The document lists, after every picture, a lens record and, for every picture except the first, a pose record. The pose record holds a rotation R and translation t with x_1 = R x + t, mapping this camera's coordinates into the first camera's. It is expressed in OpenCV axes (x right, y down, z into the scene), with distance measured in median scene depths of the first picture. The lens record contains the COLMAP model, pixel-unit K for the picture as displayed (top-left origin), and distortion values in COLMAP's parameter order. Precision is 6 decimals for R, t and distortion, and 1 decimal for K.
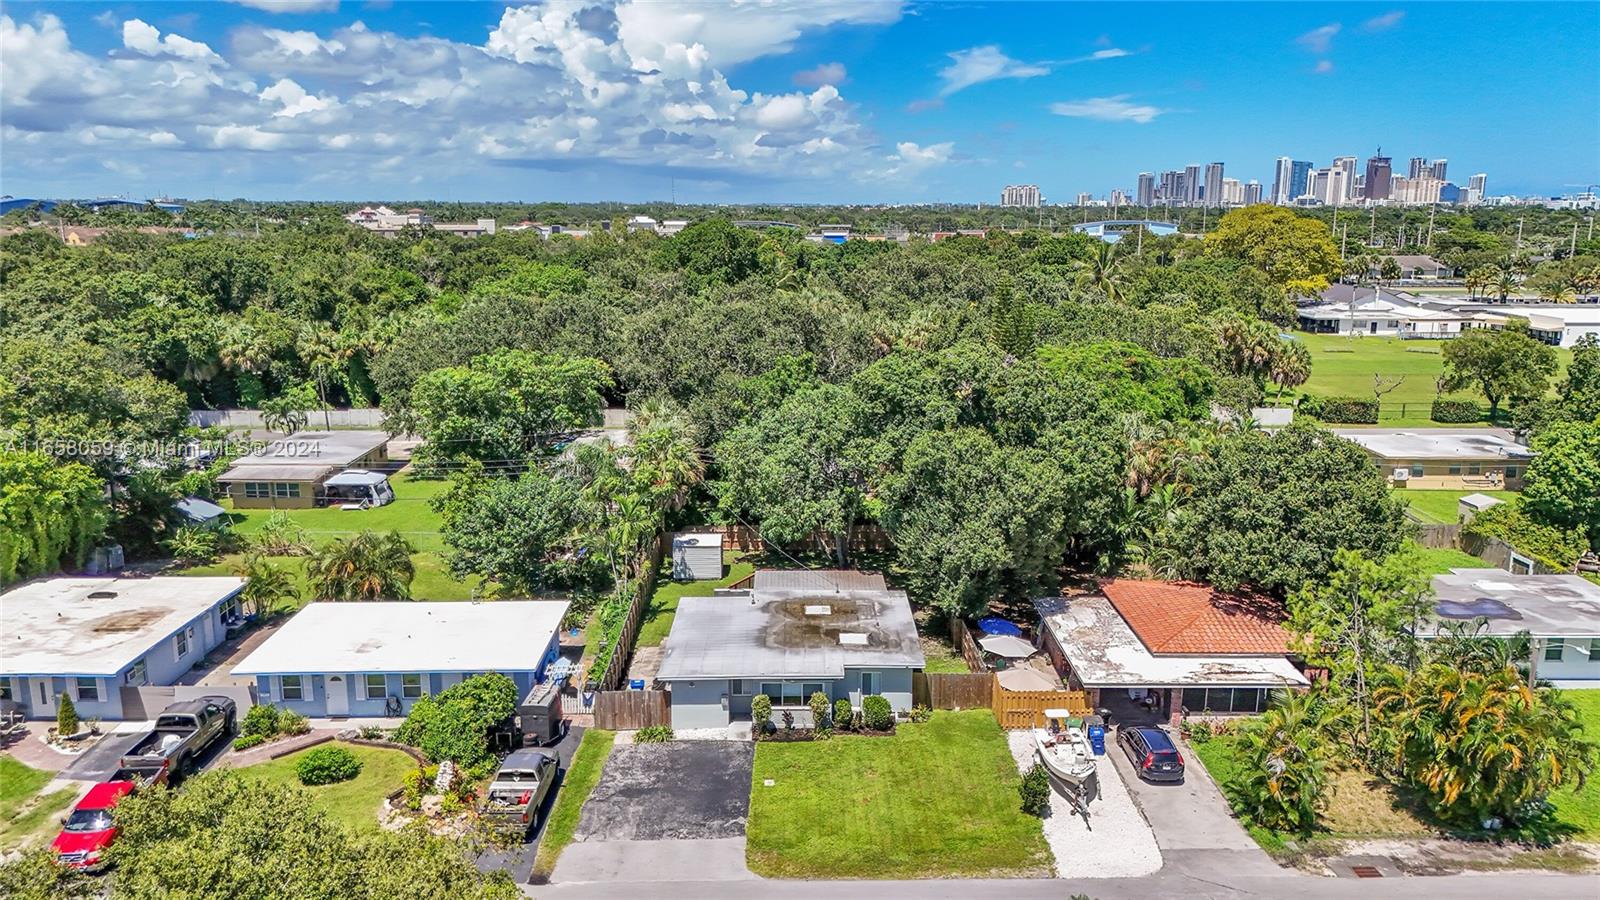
lens RADIAL K [[1161.6, 0, 810.3], [0, 1161.6, 442.8], [0, 0, 1]] dist [0.037877, -0.038693]
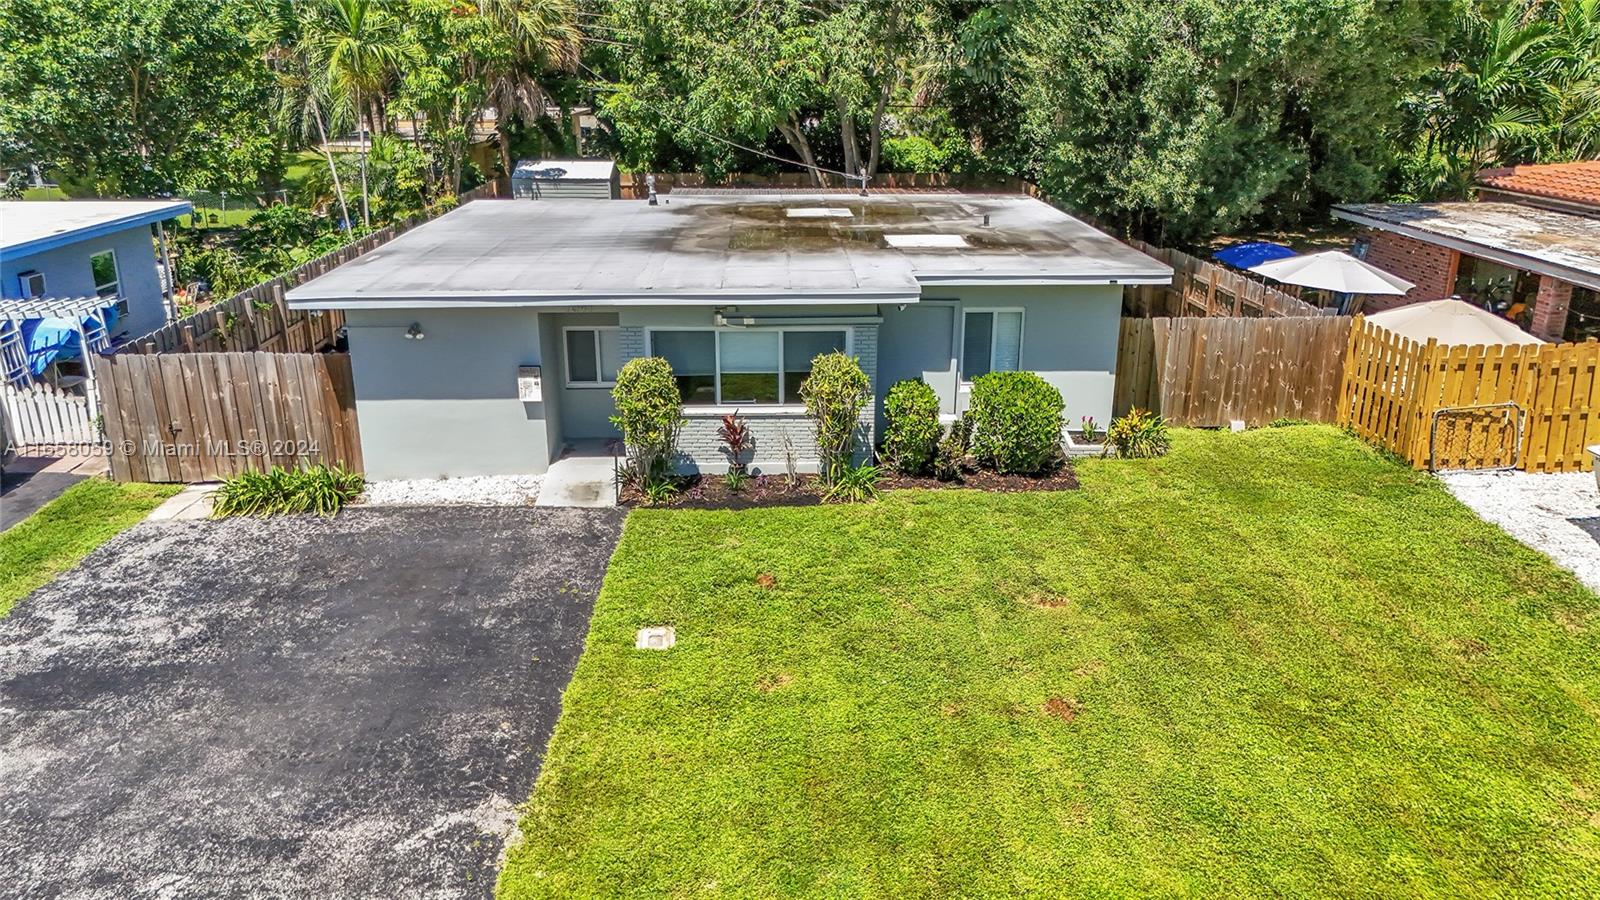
lens RADIAL K [[1161.6, 0, 804.3], [0, 1161.6, 449.8], [0, 0, 1]] dist [0.037877, -0.038693]
pose [[0.999842, -0.009344, 0.015151, -0.005447], [0.007534, 0.993290, 0.115409, 0.201088], [-0.016128, -0.115276, 0.993203, 0.682313]]
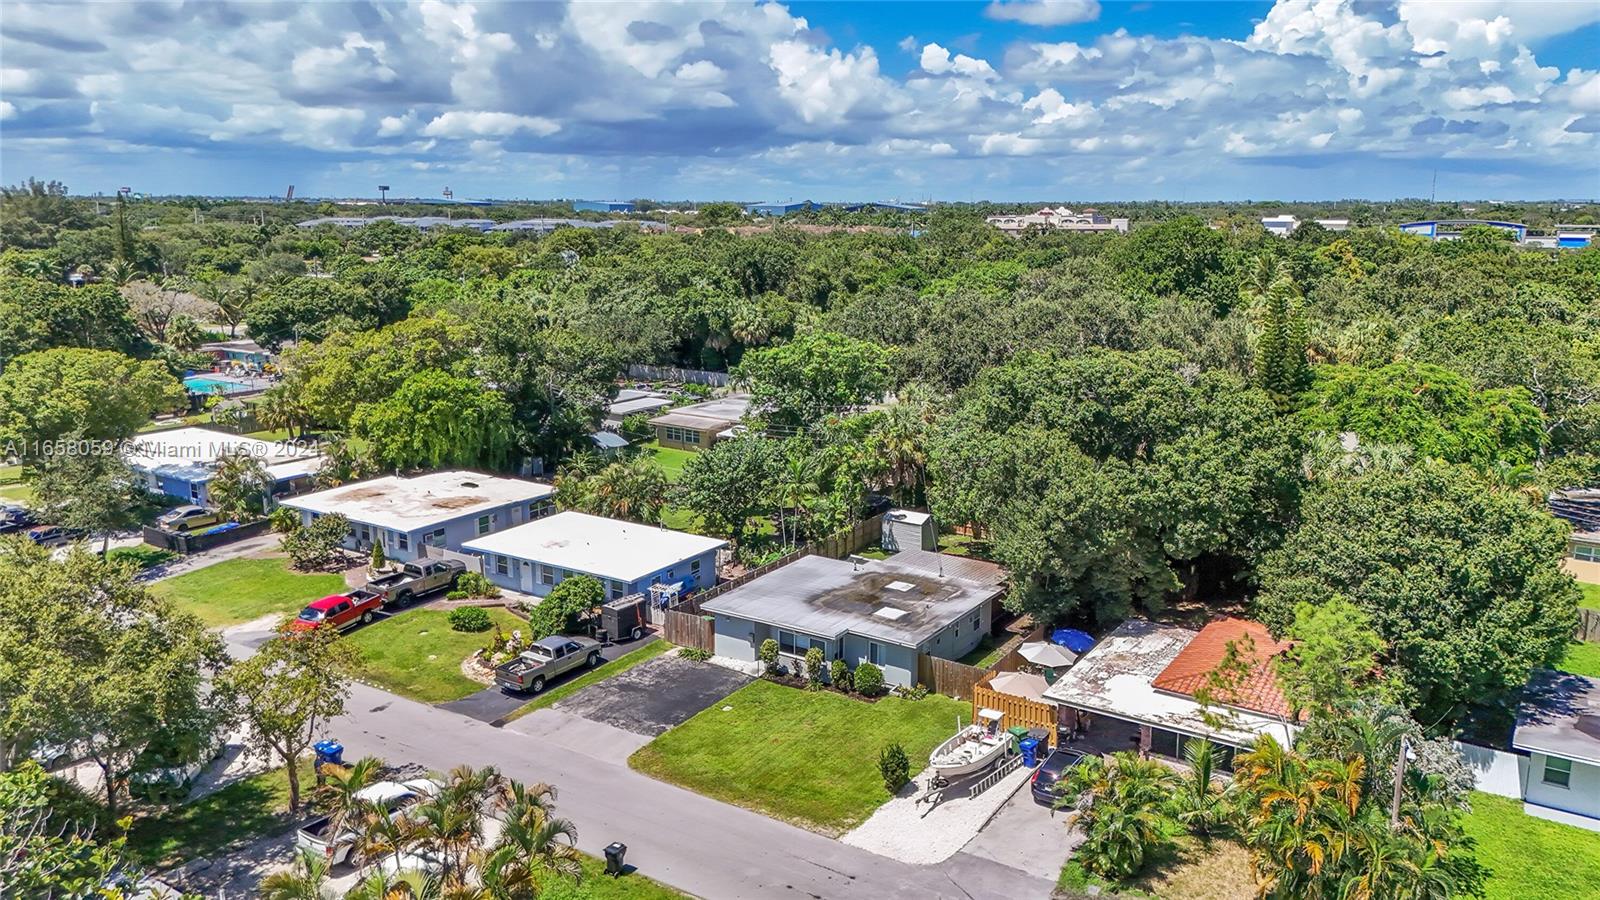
lens RADIAL K [[1161.6, 0, 812.7], [0, 1161.6, 456.3], [0, 0, 1]] dist [0.037877, -0.038693]
pose [[0.826417, 0.116693, -0.550834, 0.575047], [-0.110613, 0.992872, 0.044385, -0.012918], [0.552087, 0.024249, 0.833434, 0.080252]]
